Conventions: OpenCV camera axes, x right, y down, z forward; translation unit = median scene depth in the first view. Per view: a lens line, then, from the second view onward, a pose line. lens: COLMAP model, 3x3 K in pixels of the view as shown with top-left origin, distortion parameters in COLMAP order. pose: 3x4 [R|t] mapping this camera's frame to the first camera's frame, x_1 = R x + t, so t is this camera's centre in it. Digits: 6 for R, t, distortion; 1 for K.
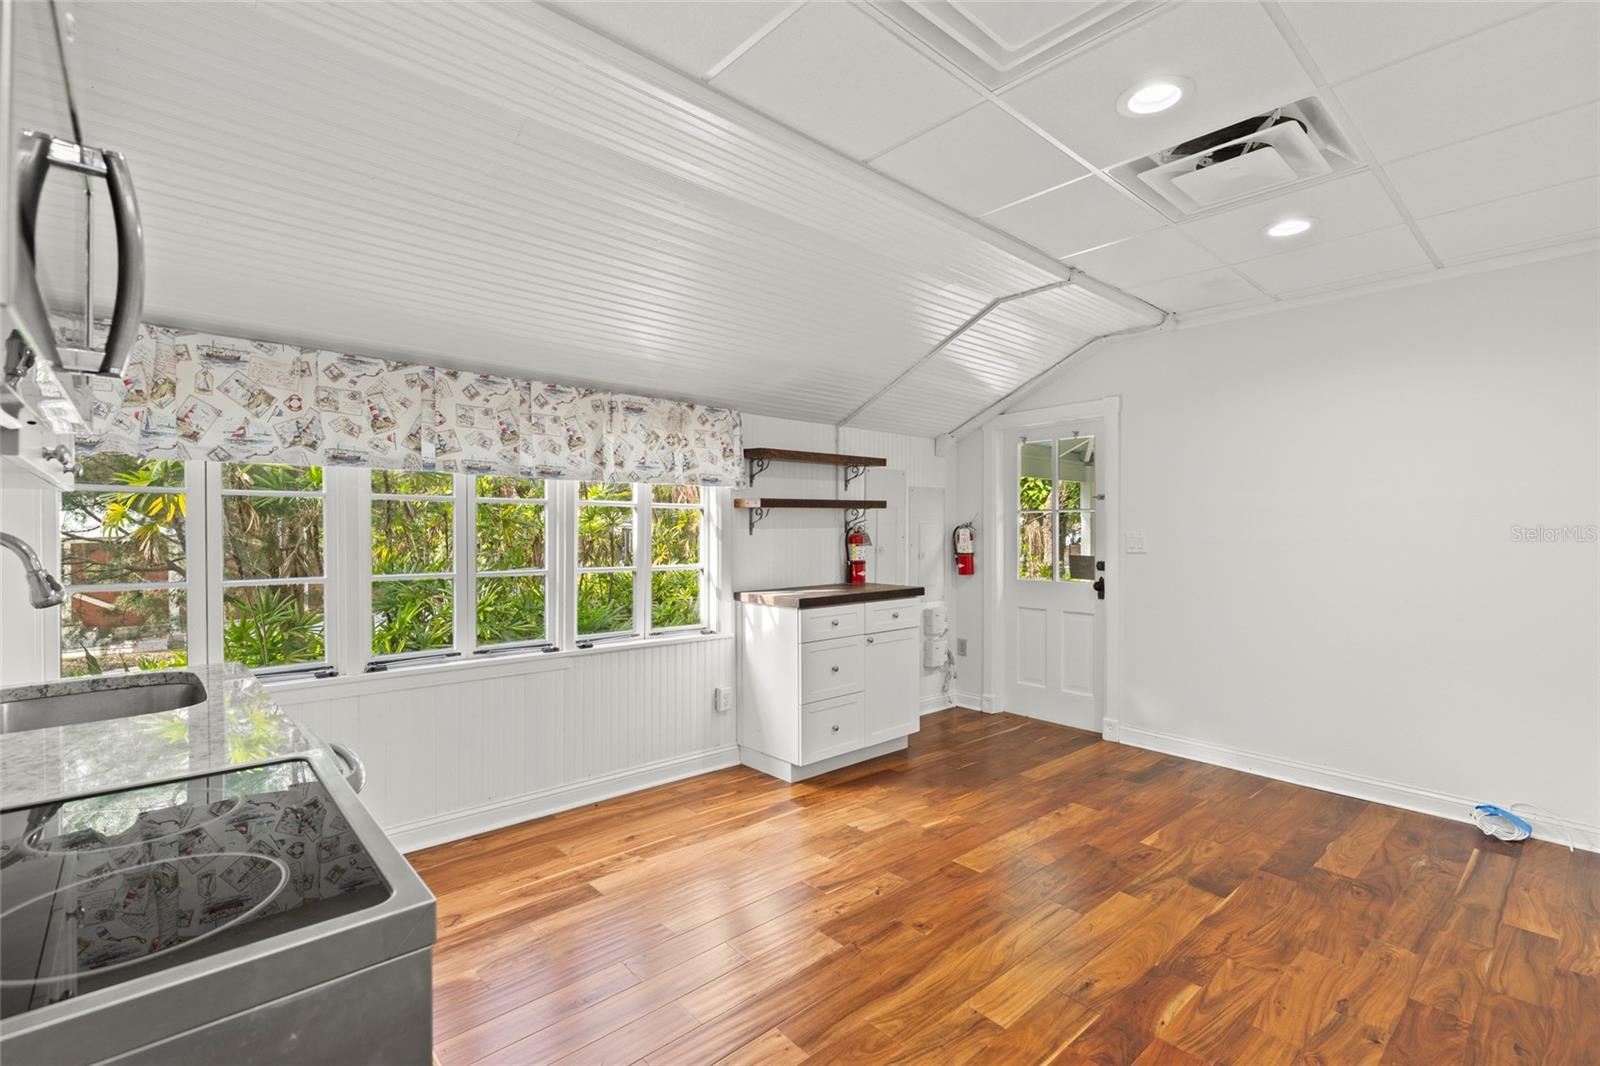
lens RADIAL K [[720.3, 0, 793.2], [0, 720.3, 537.6], [0, 0, 1]] dist [0.002668, -0.000310]
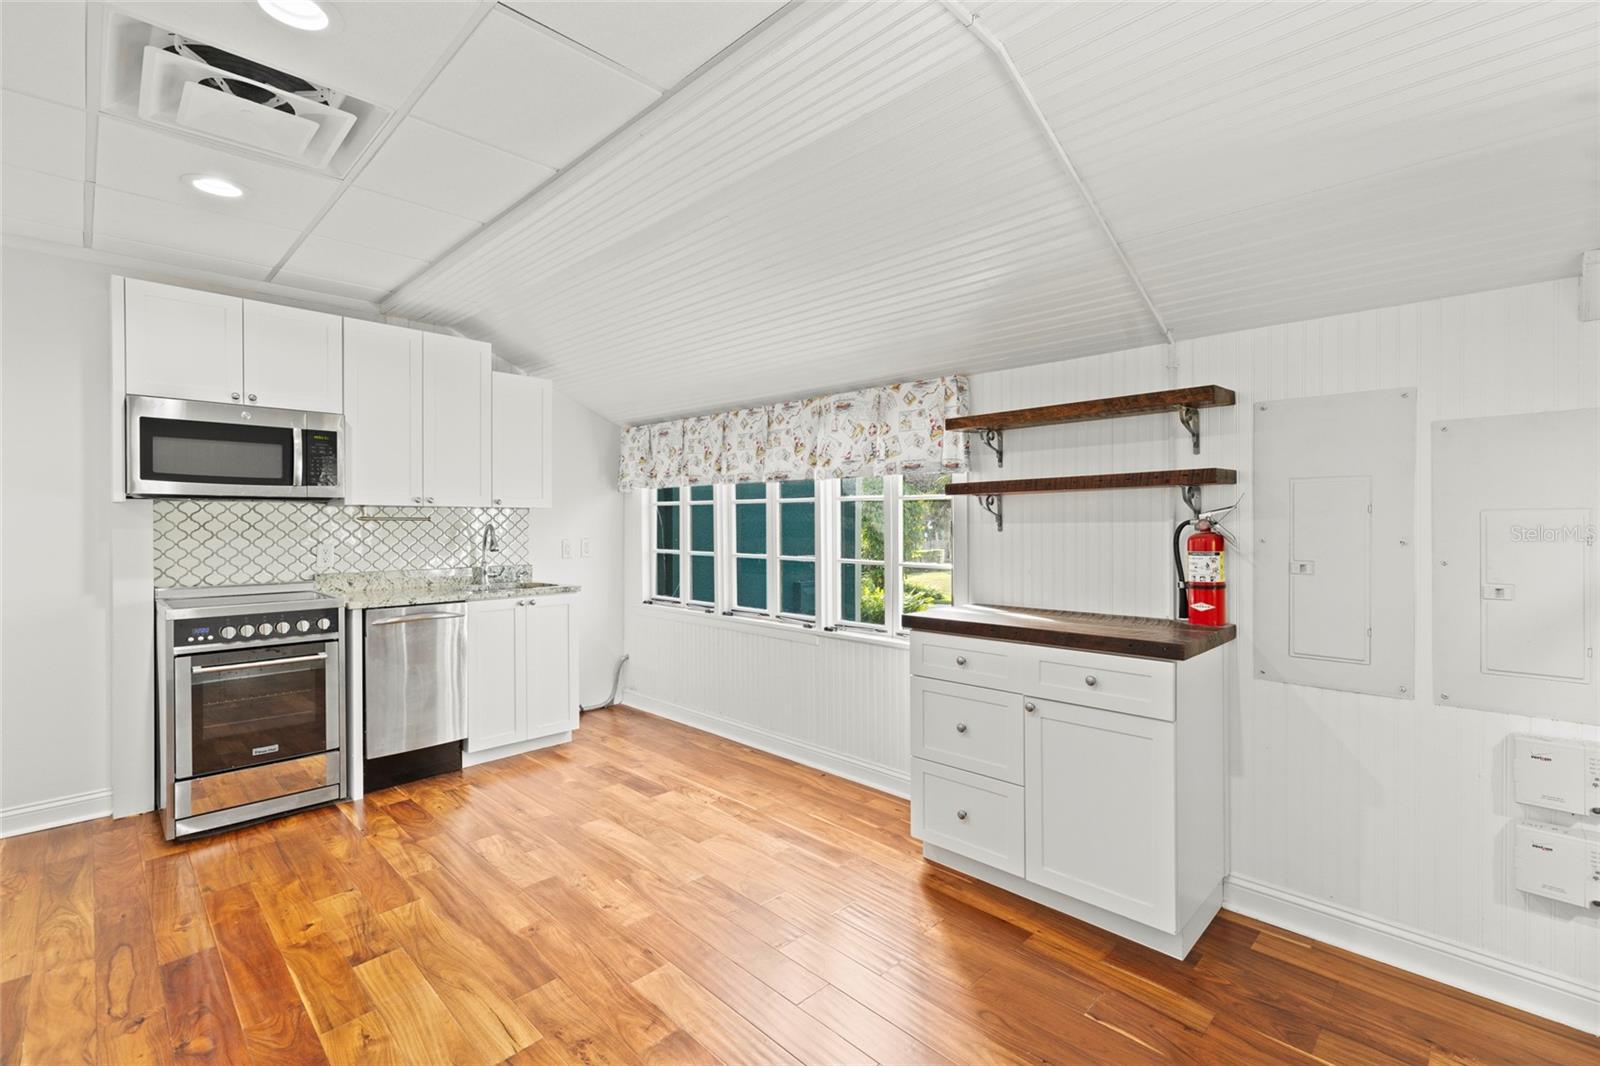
lens RADIAL K [[720.3, 0, 793.3], [0, 720.3, 519.5], [0, 0, 1]] dist [0.002668, -0.000310]
pose [[0.054974, 0.006847, -0.998464, 0.812245], [0.000436, 0.999976, 0.006881, -0.024766], [0.998488, -0.000813, 0.054970, 0.886904]]
